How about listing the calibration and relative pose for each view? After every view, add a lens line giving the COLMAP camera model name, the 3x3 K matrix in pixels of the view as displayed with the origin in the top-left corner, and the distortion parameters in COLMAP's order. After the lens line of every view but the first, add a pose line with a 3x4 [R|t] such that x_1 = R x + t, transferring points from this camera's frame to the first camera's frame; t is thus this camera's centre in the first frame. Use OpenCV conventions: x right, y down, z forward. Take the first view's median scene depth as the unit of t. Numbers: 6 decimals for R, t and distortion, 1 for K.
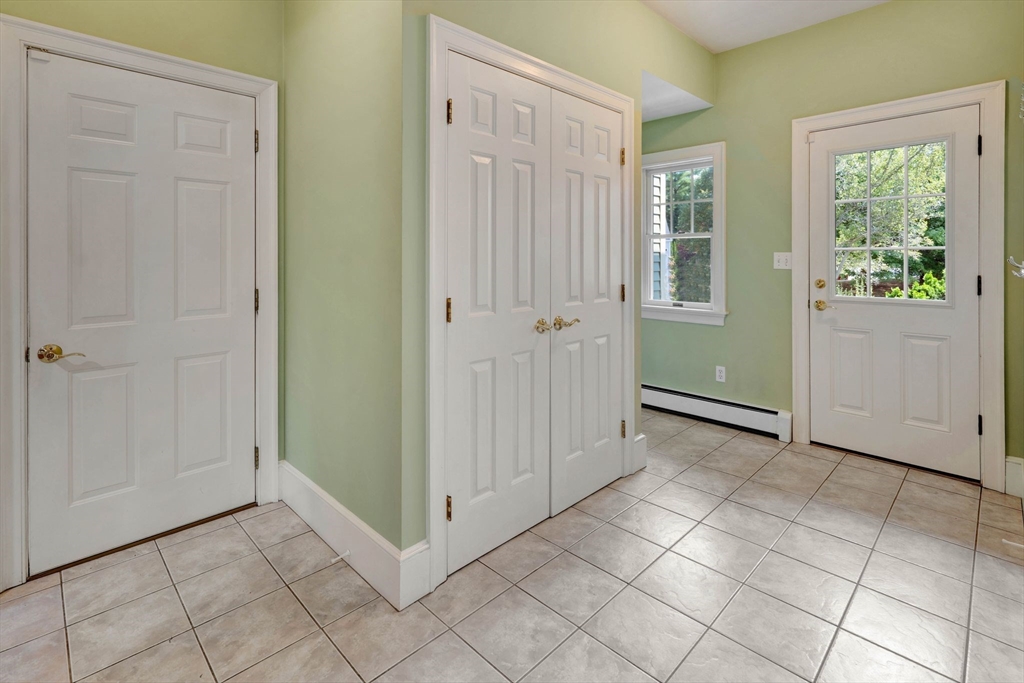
lens RADIAL K [[490.2, 0, 511.0], [0, 490.2, 262.5], [0, 0, 1]] dist [0.000010, 0.000153]
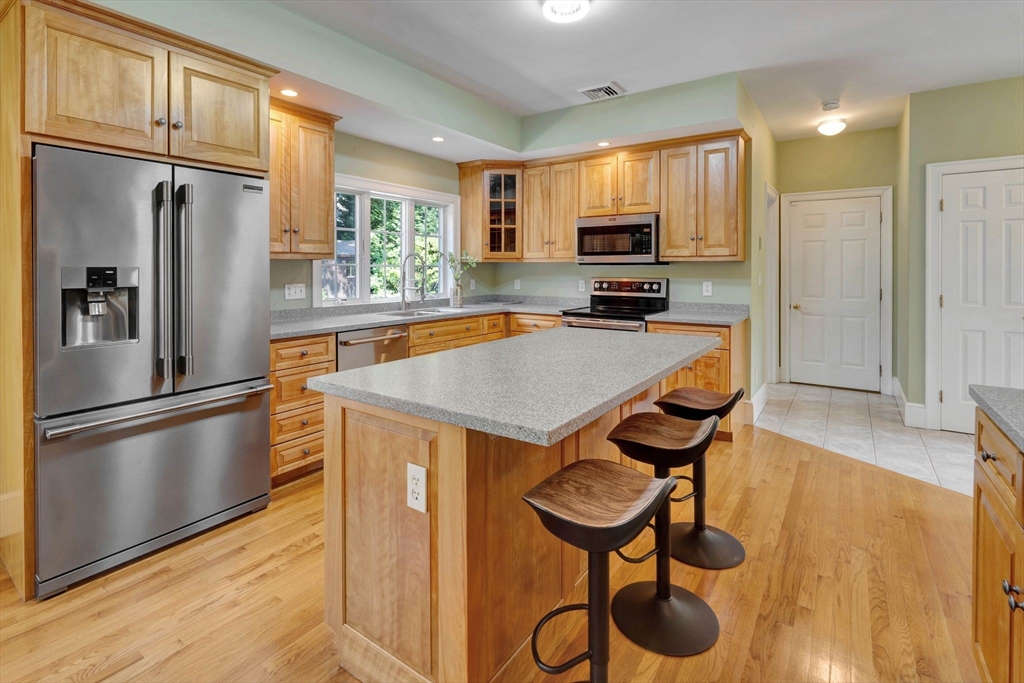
lens RADIAL K [[490.2, 0, 511.0], [0, 490.2, 262.5], [0, 0, 1]] dist [0.000010, 0.000153]
pose [[0.185312, -0.008576, -0.982642, 1.376488], [-0.008593, 0.999910, -0.010347, -0.026210], [0.982642, 0.010362, 0.185221, -1.030469]]
